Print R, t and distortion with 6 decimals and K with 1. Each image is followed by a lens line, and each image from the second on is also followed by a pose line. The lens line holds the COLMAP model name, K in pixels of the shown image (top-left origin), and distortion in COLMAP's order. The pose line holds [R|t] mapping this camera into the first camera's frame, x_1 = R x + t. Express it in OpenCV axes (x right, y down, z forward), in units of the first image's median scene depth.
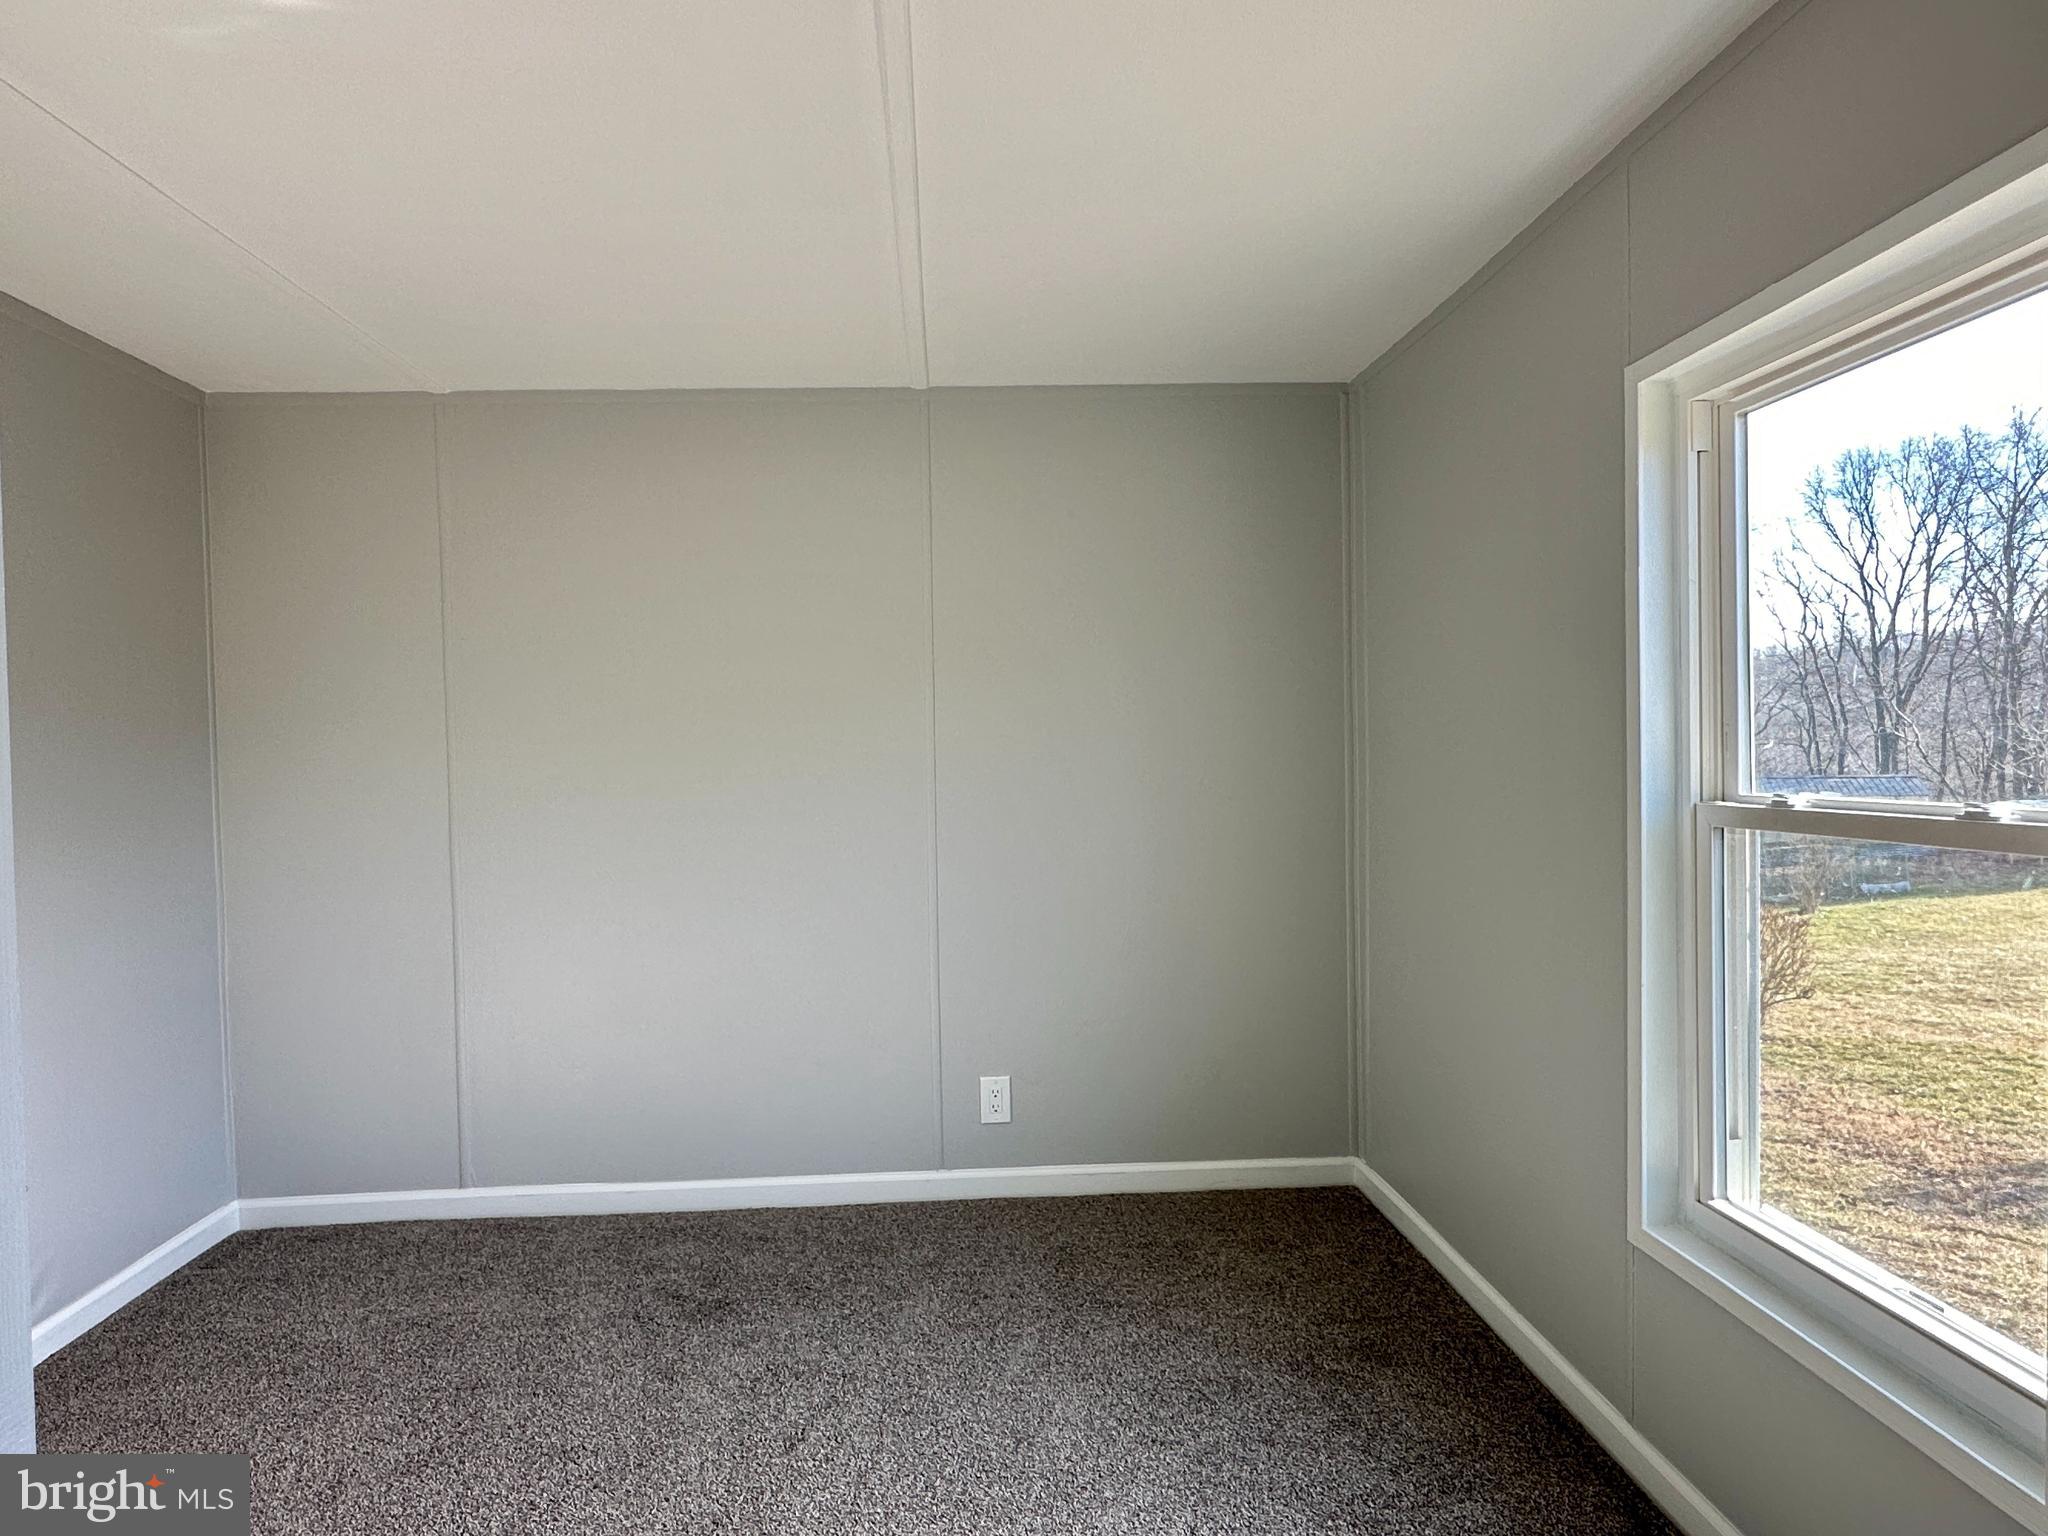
lens RADIAL K [[1235.5, 0, 1022.9], [0, 1235.5, 775.7], [0, 0, 1]] dist [-0.003135, 0.002652]
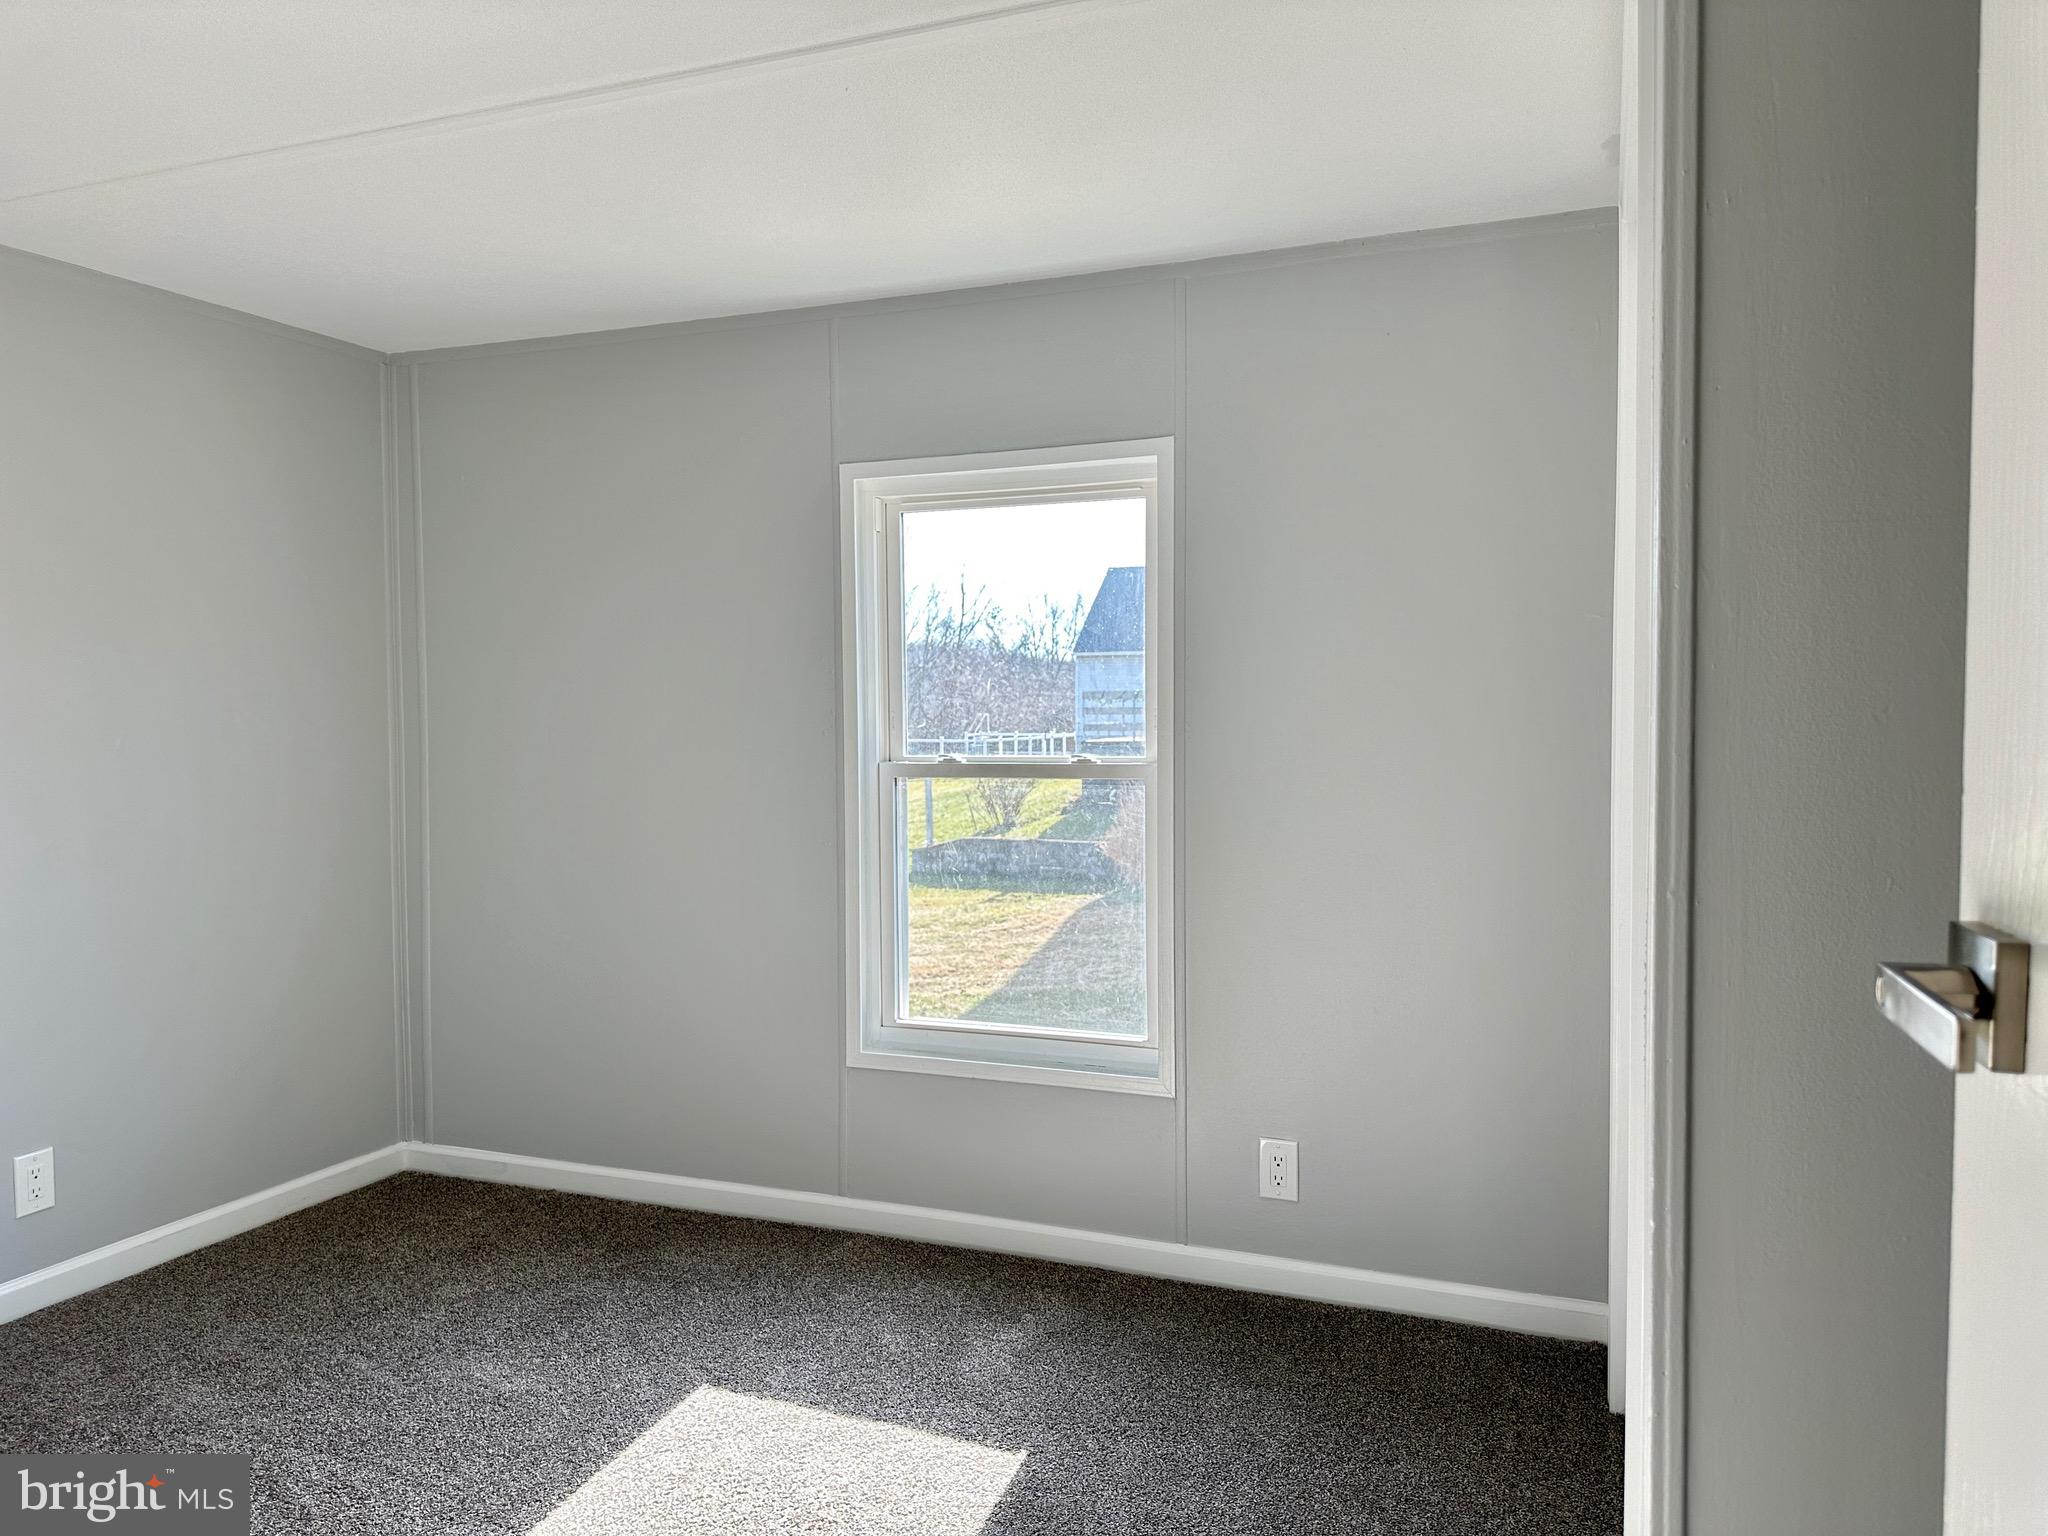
lens RADIAL K [[1456.4, 0, 1024.6], [0, 1456.4, 754.4], [0, 0, 1]] dist [0.092758, -0.087635]
pose [[0.419752, -0.010029, 0.907584, -0.744651], [0.017322, 0.999845, 0.003037, 0.006600], [-0.907474, 0.014447, 0.419861, 0.064748]]
